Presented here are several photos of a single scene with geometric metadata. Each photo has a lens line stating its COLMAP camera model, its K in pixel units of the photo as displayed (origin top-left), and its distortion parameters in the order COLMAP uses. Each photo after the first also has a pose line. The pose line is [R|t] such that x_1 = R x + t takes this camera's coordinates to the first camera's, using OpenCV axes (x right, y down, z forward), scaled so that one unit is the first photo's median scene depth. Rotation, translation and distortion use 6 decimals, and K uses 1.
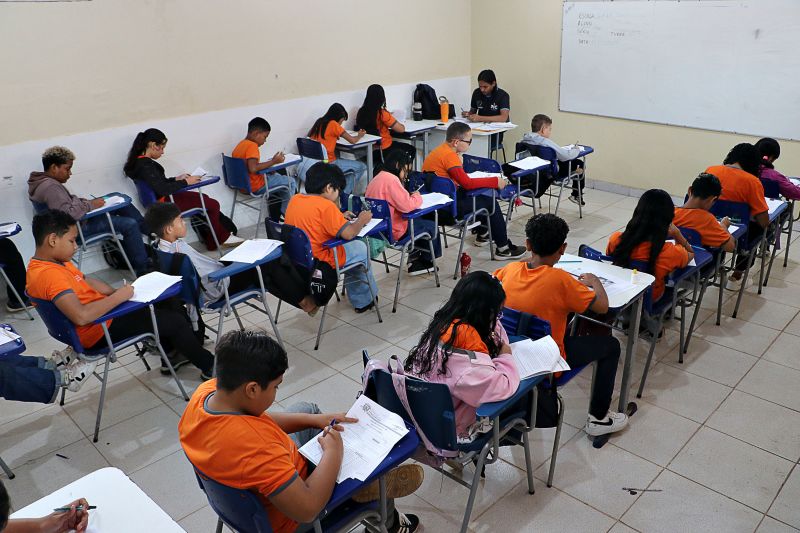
lens RADIAL K [[655.4, 0, 400.0], [0, 655.4, 266.5], [0, 0, 1]] dist [-0.226410, 0.165672]
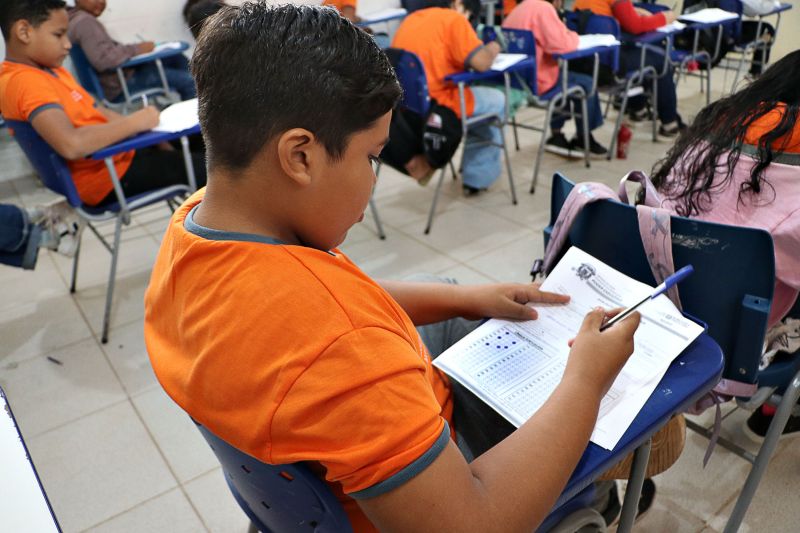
lens RADIAL K [[655.4, 0, 400.0], [0, 655.4, 266.5], [0, 0, 1]] dist [-0.226410, 0.165672]
pose [[0.990085, 0.049701, -0.131383, -0.064438], [-0.036000, 0.993855, 0.104670, 0.092594], [0.135778, -0.098903, 0.985790, 0.300798]]
